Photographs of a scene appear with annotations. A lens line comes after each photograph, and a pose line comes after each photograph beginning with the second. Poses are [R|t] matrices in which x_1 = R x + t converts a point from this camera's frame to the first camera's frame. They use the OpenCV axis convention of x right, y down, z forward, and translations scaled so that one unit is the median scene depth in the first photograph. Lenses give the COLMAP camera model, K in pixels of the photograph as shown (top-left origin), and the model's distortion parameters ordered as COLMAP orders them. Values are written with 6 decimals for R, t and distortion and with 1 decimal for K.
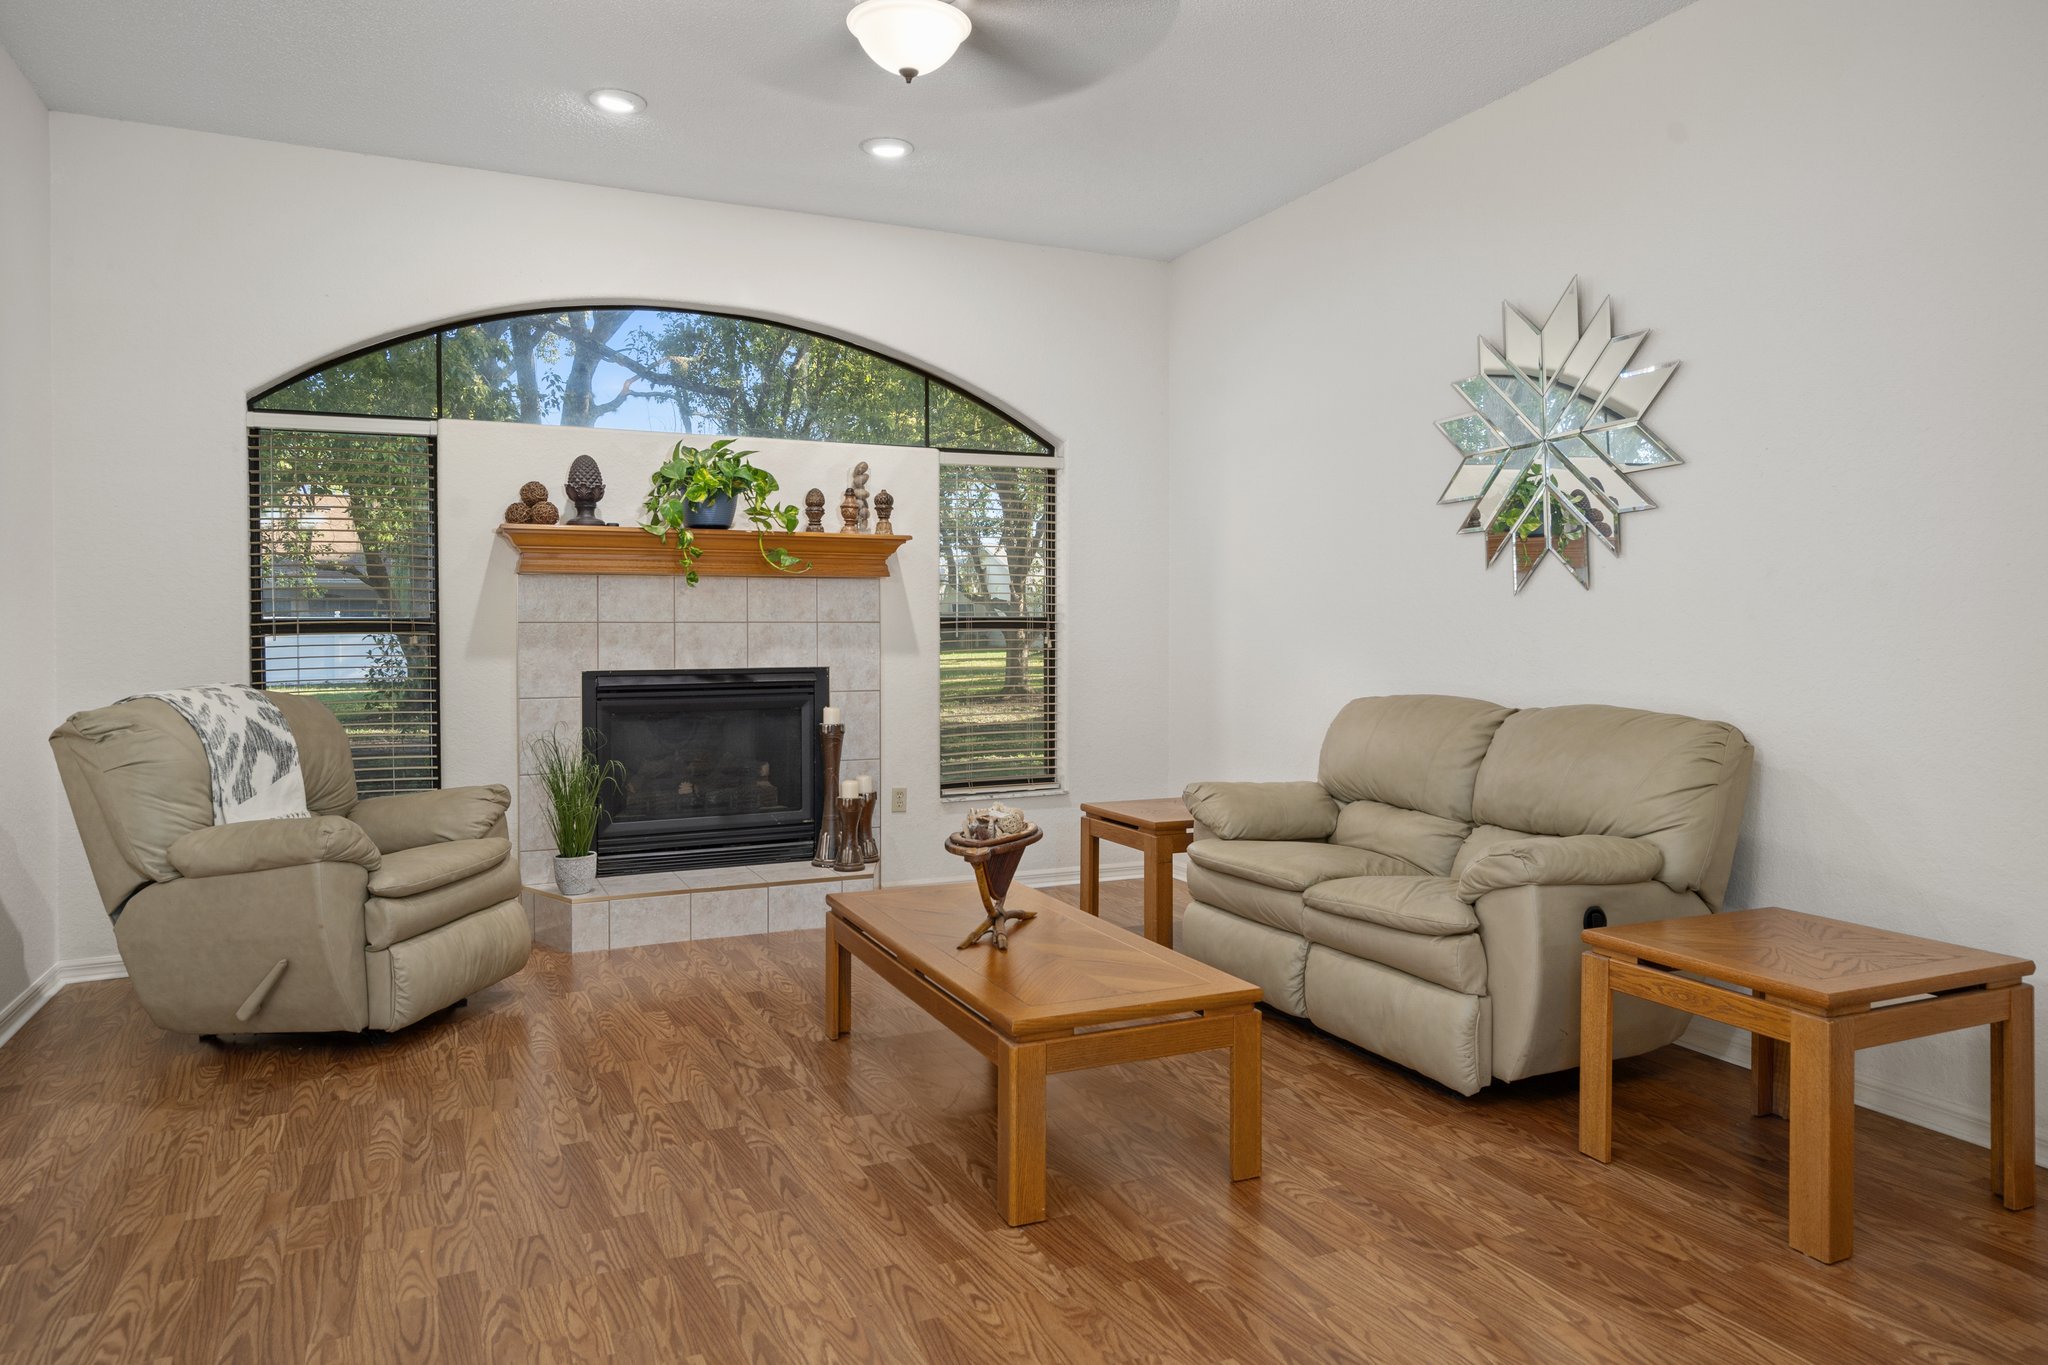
lens RADIAL K [[1286.9, 0, 1025.7], [0, 1286.9, 641.7], [0, 0, 1]] dist [0.003902, 0.000187]
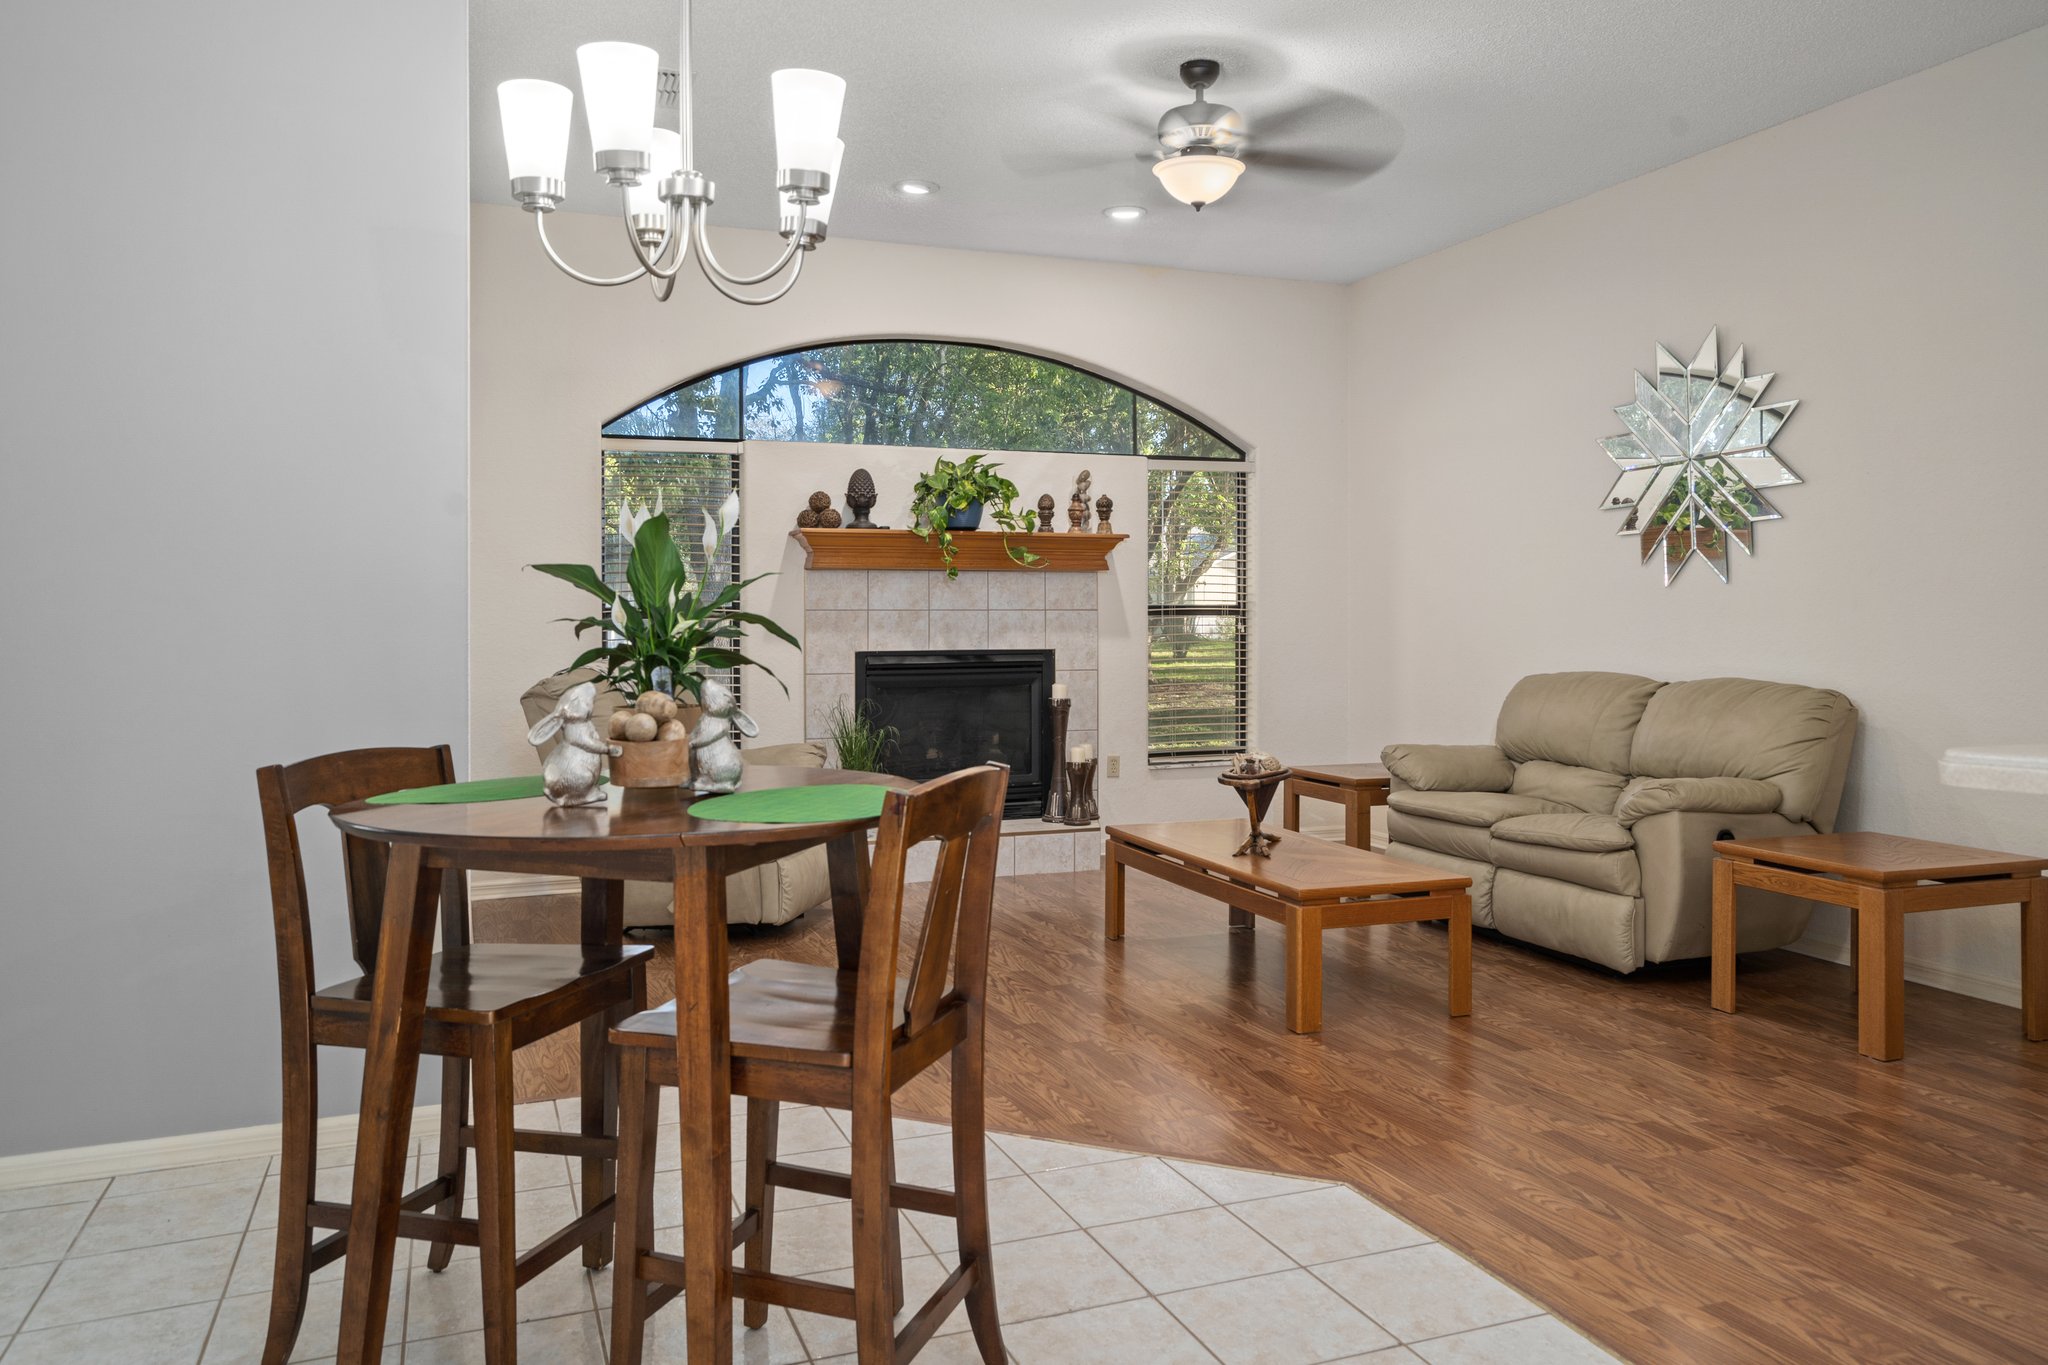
lens RADIAL K [[1449.4, 0, 1021.2], [0, 1449.4, 612.8], [0, 0, 1]] dist [-0.000420, 0.001888]
pose [[0.997831, 0.000106, -0.065820, -0.120108], [-0.000894, 0.999928, -0.011948, 0.003478], [0.065814, 0.011981, 0.997760, -0.356896]]
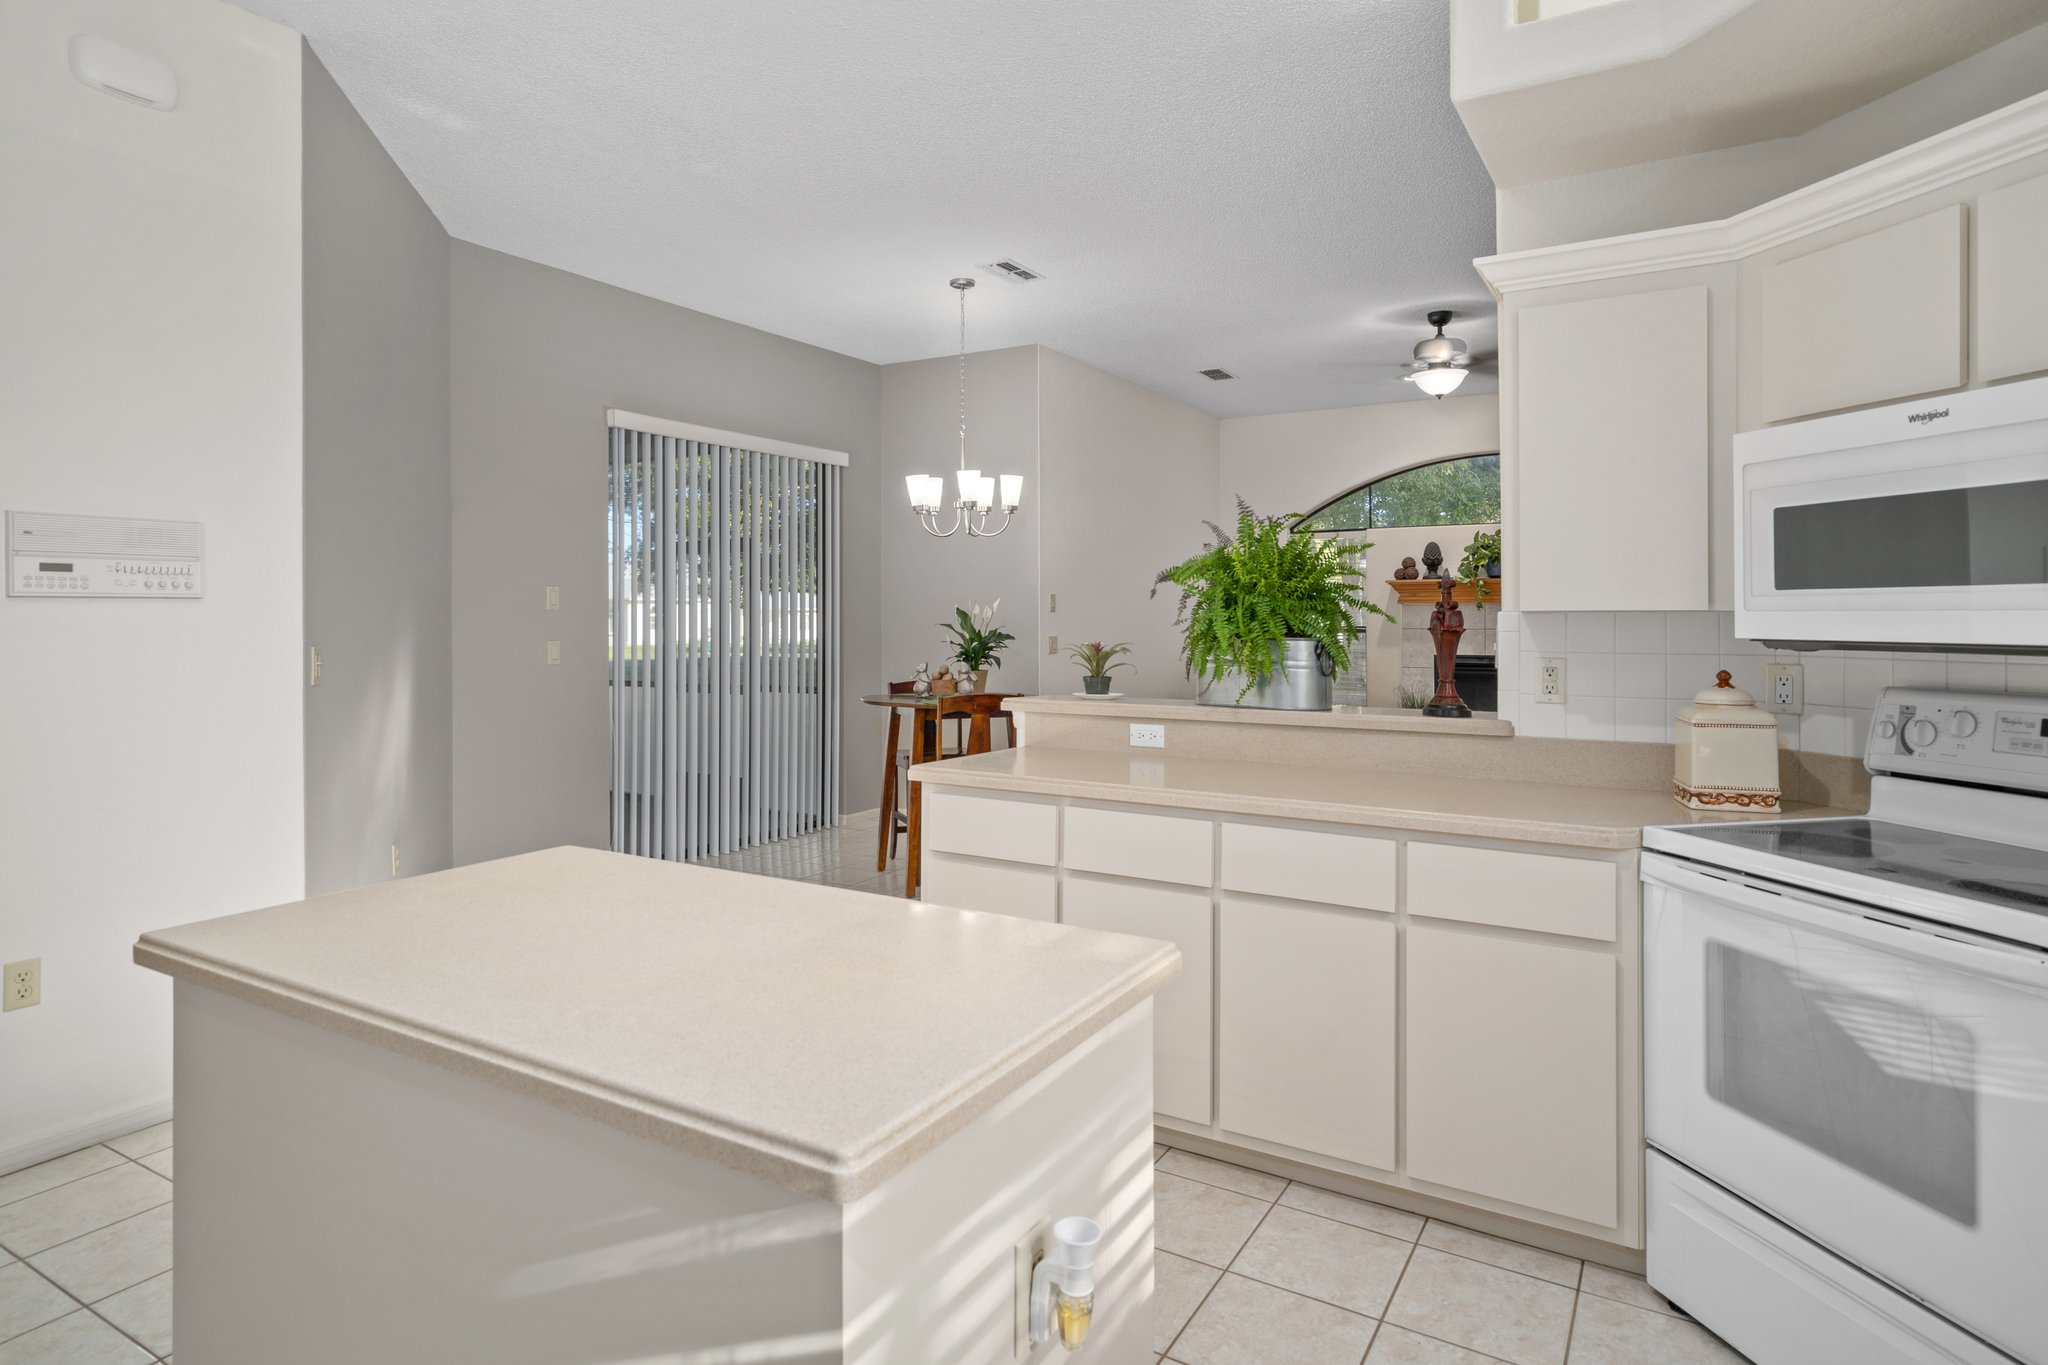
lens RADIAL K [[1158.1, 0, 1020.8], [0, 1158.1, 641.0], [0, 0, 1]] dist [-0.006445, -0.000932]
pose [[0.564118, 0.022064, -0.825399, 0.811424], [-0.010451, 0.999754, 0.019582, -0.028864], [0.825628, -0.002420, 0.564210, -0.519780]]
